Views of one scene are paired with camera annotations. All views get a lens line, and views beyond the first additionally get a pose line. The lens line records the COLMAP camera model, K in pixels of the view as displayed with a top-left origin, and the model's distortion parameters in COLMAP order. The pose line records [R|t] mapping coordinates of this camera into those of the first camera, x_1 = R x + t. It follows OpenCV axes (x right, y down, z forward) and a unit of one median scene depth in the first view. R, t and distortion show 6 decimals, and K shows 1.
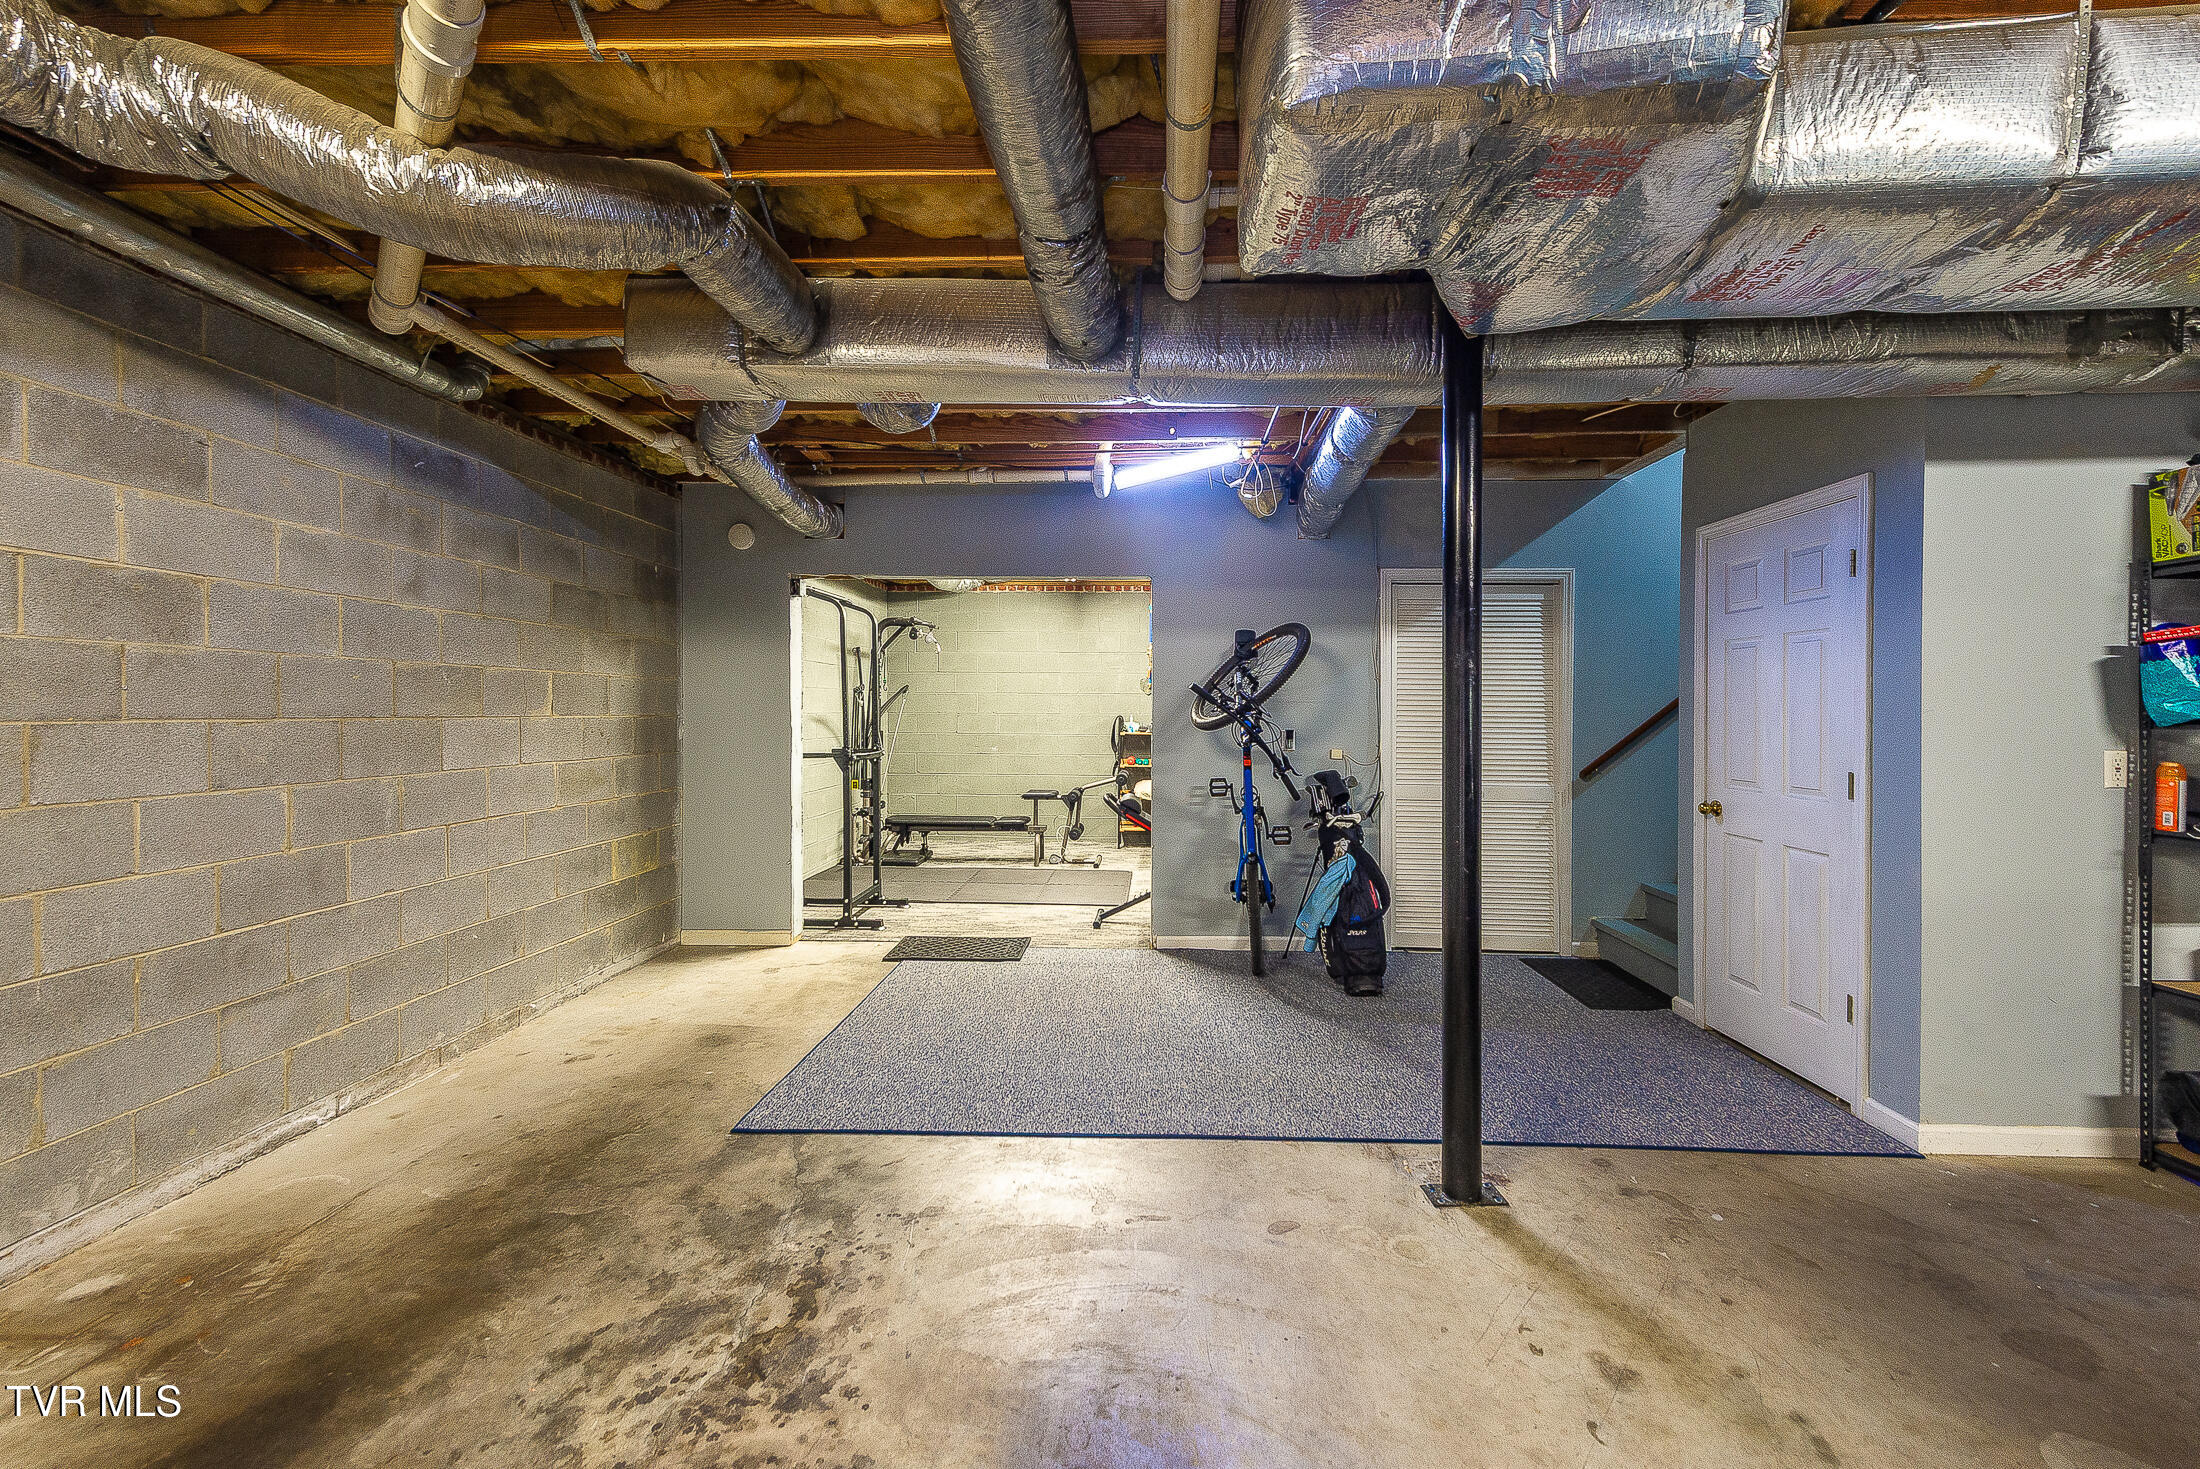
lens RADIAL K [[880.3, 0, 1103.7], [0, 880.3, 722.0], [0, 0, 1]] dist [0.025185, -0.010127]
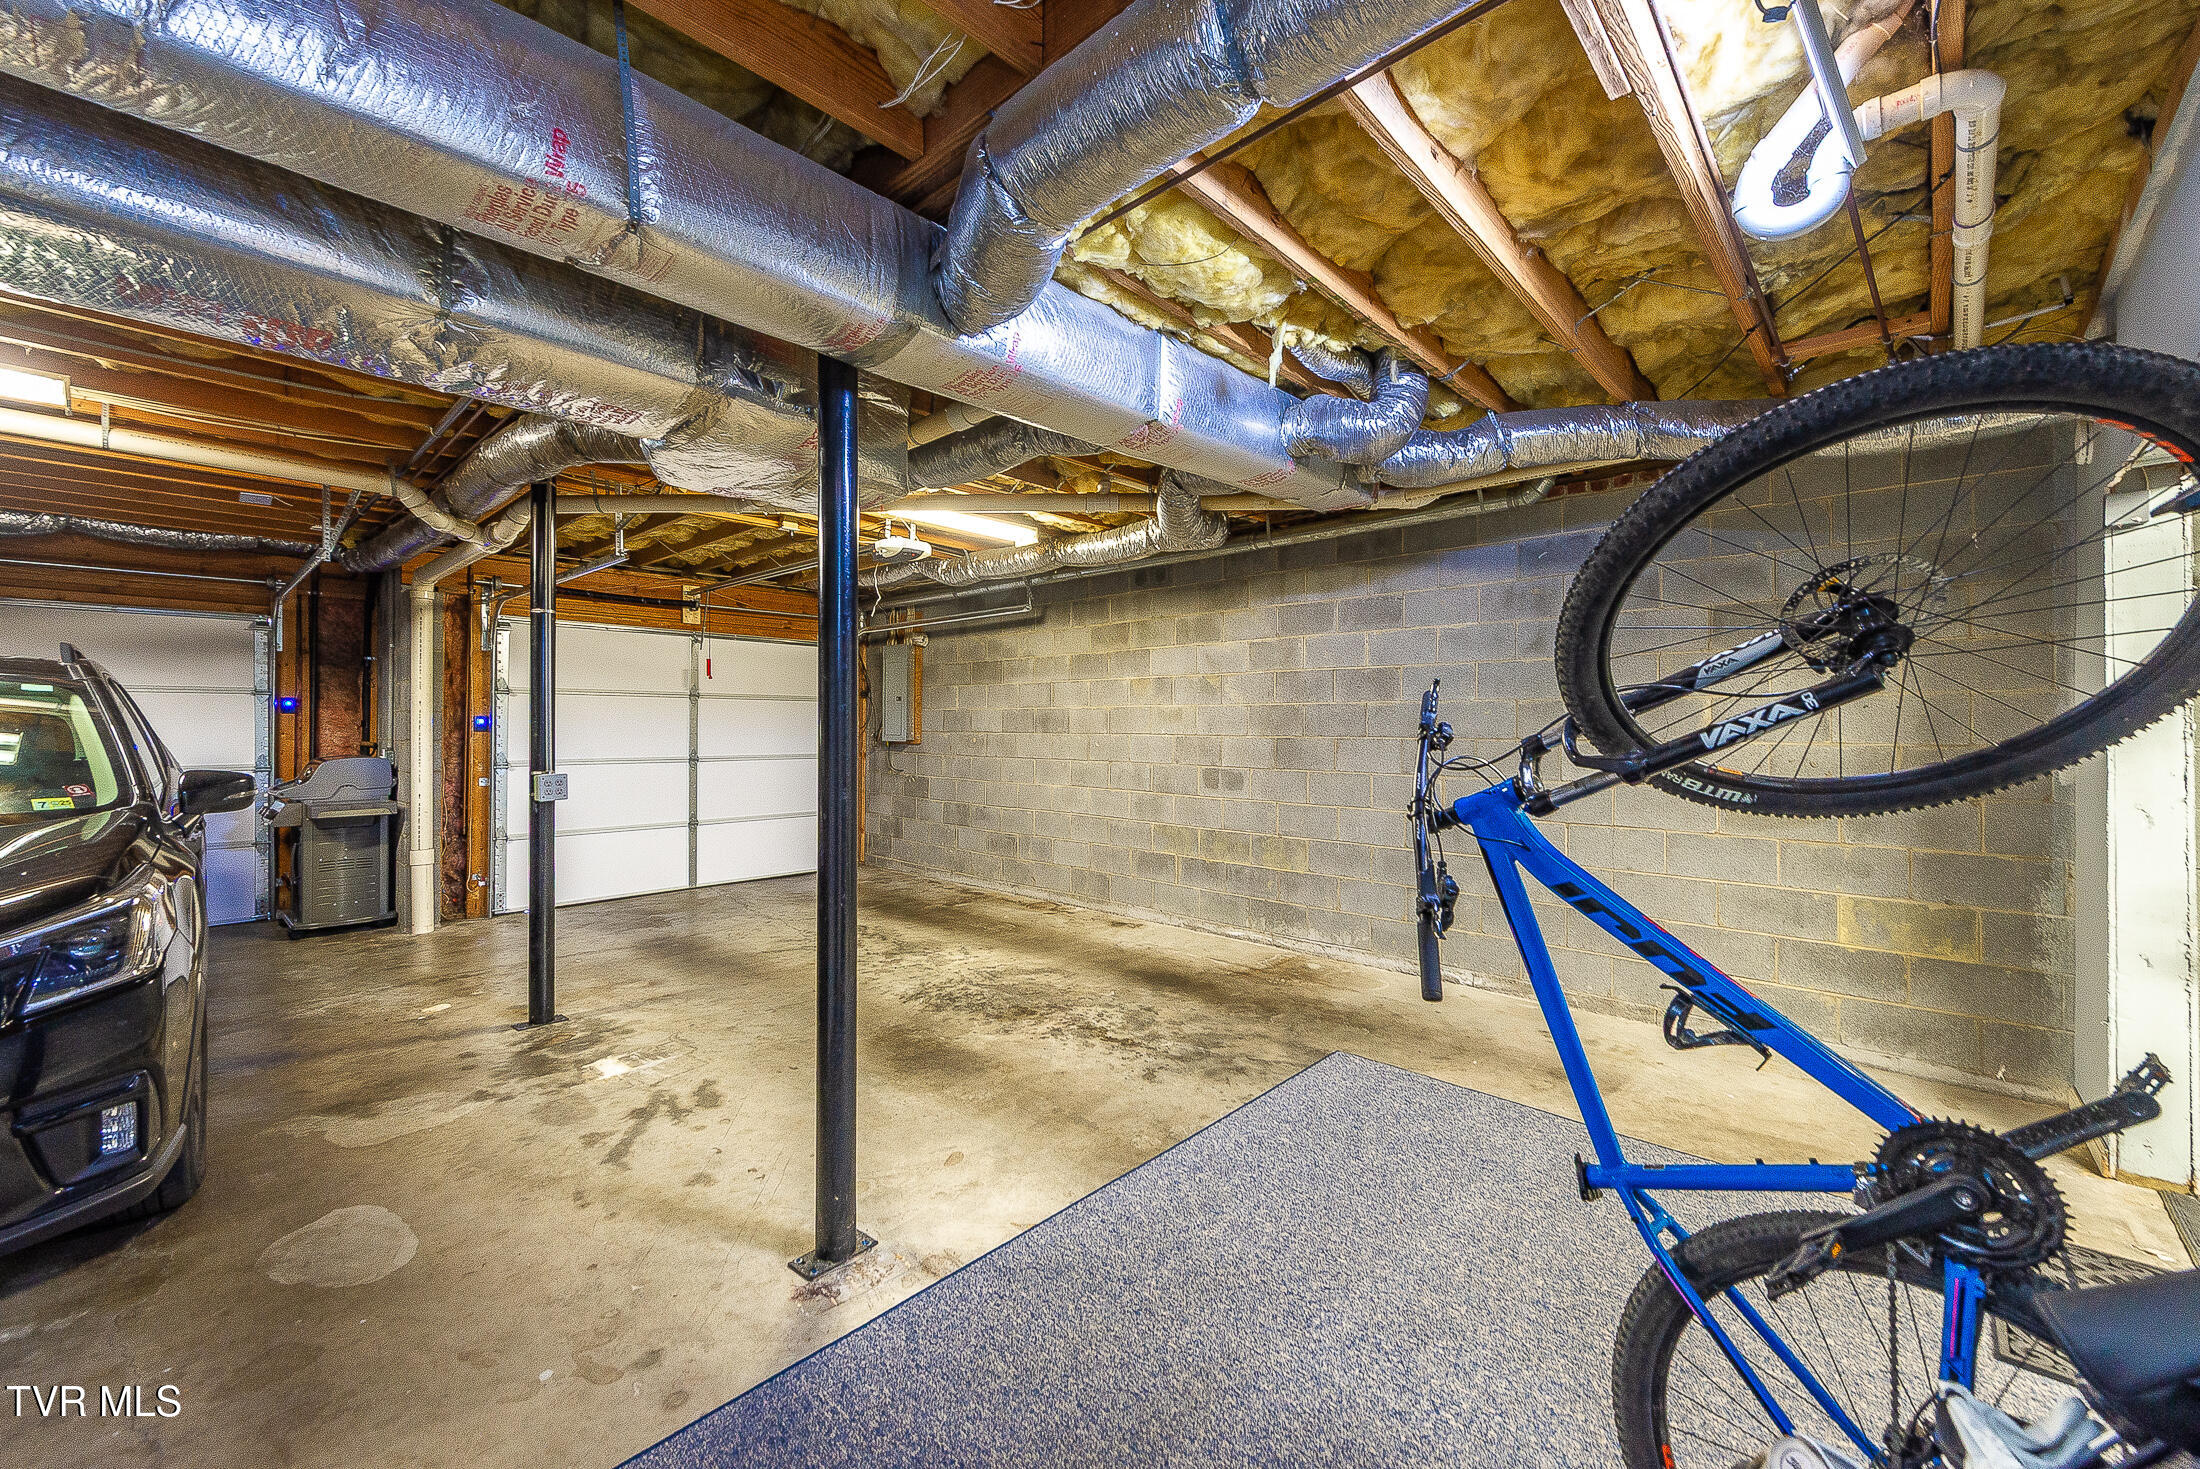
lens RADIAL K [[880.3, 0, 1103.7], [0, 880.3, 722.0], [0, 0, 1]] dist [0.025185, -0.010127]
pose [[-0.648172, -0.005107, -0.761477, 0.992827], [-0.013486, 0.999898, 0.004773, -0.040773], [0.761375, 0.013363, -0.648174, 1.923453]]
